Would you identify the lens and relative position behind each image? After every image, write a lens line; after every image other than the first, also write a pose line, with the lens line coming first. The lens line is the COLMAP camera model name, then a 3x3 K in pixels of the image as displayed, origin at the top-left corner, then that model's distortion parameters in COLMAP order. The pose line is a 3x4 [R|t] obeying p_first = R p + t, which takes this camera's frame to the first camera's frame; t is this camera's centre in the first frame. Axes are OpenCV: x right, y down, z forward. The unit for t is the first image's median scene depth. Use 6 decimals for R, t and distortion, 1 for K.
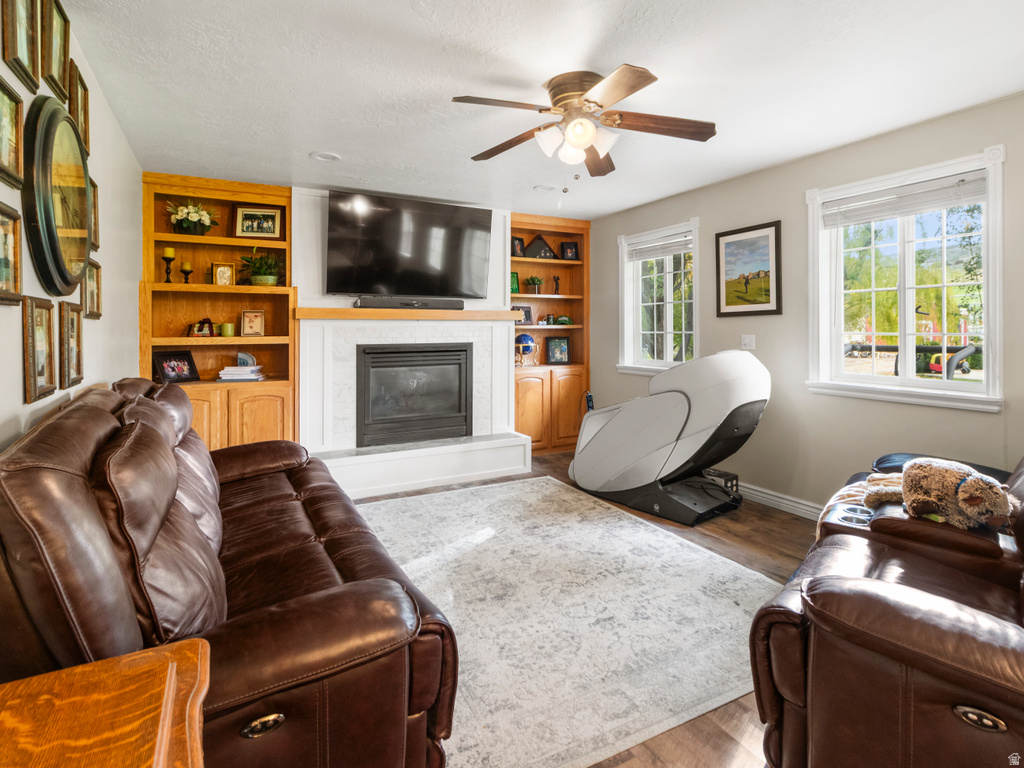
lens RADIAL K [[533.4, 0, 511.2], [0, 533.4, 384.1], [0, 0, 1]] dist [-0.001825, -0.000842]
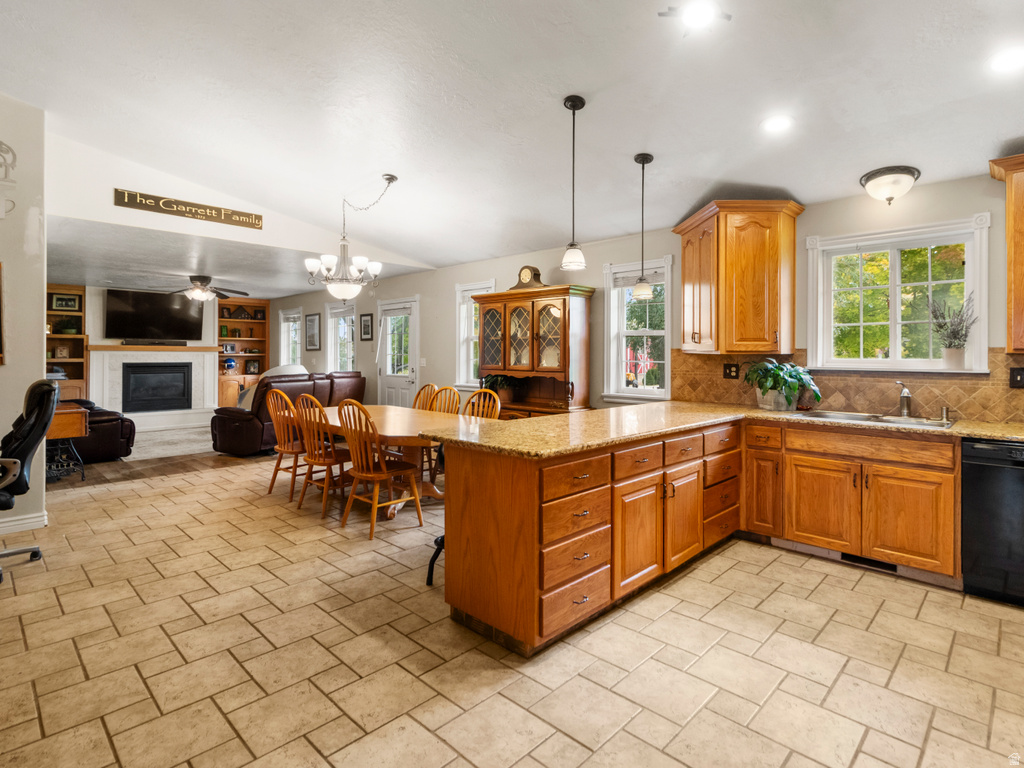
lens RADIAL K [[533.4, 0, 518.4], [0, 533.4, 386.8], [0, 0, 1]] dist [-0.001825, -0.000842]
pose [[0.949992, -0.012613, 0.312019, 0.502884], [0.027165, 0.998734, -0.042335, 0.142884], [-0.311090, 0.048694, 0.949132, -1.379434]]
